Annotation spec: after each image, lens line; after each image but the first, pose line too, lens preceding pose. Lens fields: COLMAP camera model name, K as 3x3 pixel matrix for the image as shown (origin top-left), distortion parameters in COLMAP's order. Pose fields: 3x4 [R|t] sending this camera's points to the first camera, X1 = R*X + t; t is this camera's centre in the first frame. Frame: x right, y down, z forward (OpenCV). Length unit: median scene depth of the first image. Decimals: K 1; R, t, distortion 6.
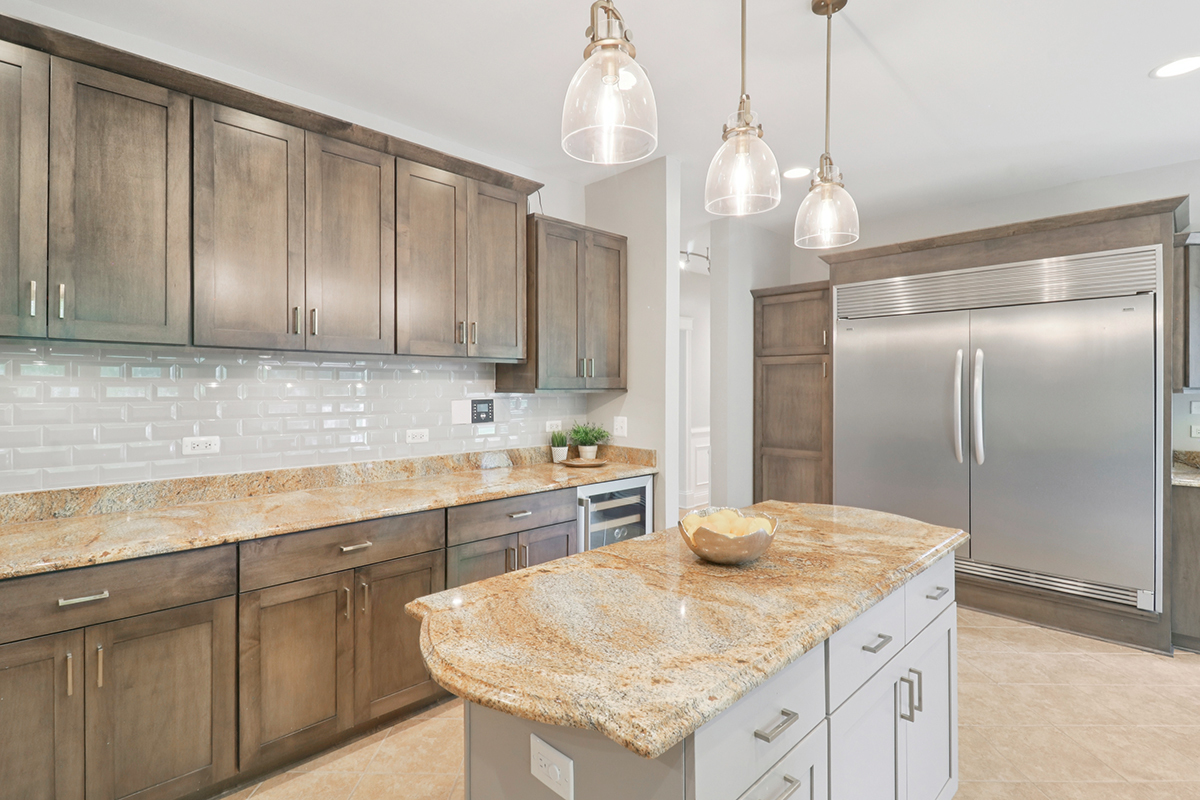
lens RADIAL K [[576.2, 0, 594.3], [0, 576.2, 390.9], [0, 0, 1]] dist [-0.003006, 0.000094]
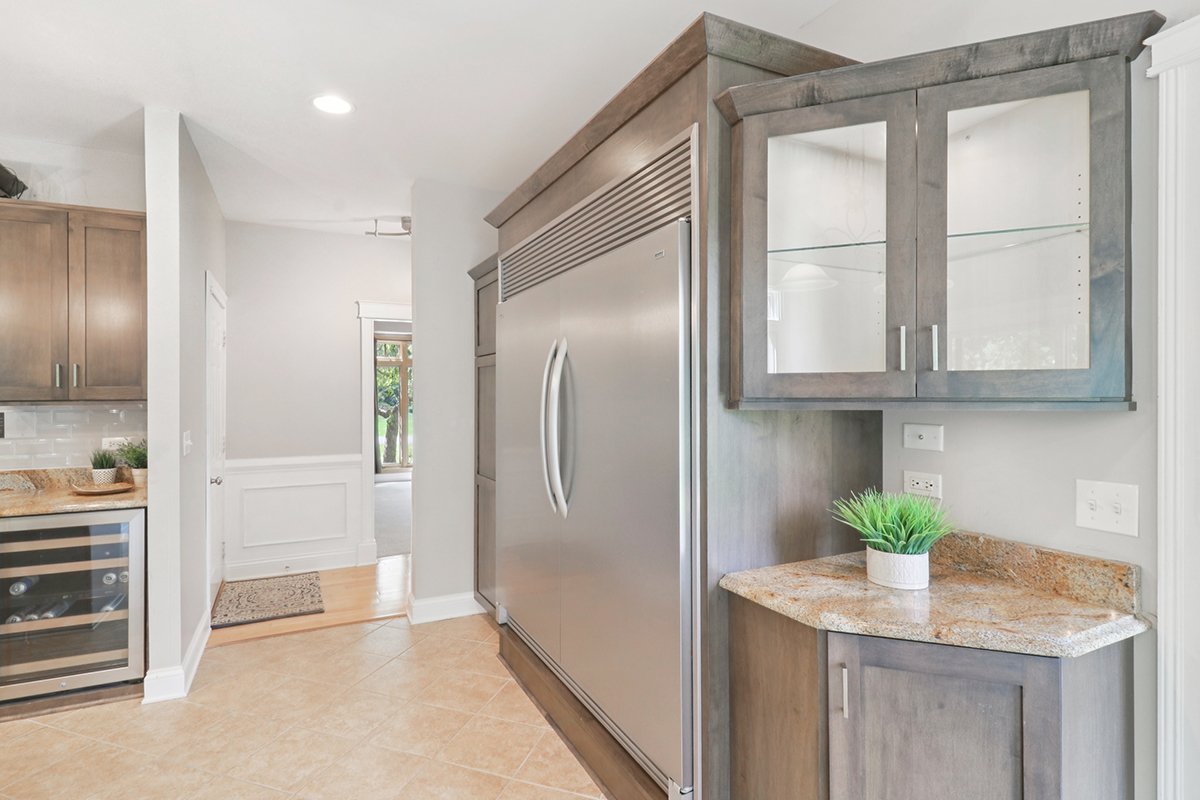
lens RADIAL K [[576.2, 0, 577.2], [0, 576.2, 392.2], [0, 0, 1]] dist [-0.003006, 0.000094]
pose [[0.956442, -0.005360, -0.291872, 0.931497], [0.001596, 0.999913, -0.013131, -0.003882], [0.291916, 0.012093, 0.956367, 0.420760]]
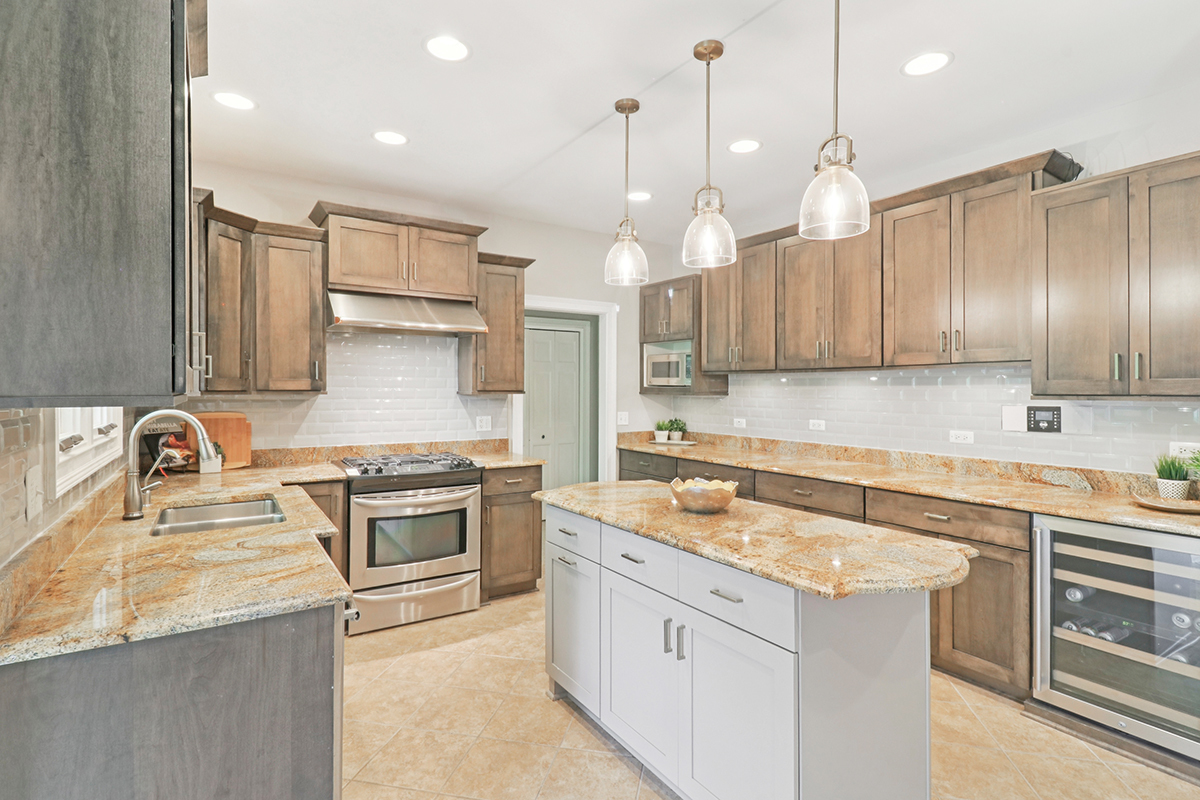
lens RADIAL K [[576.2, 0, 600.0], [0, 576.2, 387.1], [0, 0, 1]] dist [-0.003006, 0.000094]
pose [[-0.185393, -0.005000, -0.982652, 0.809076], [-0.012736, 0.999915, -0.002685, -0.003824], [0.982582, 0.012017, -0.185441, 0.487526]]
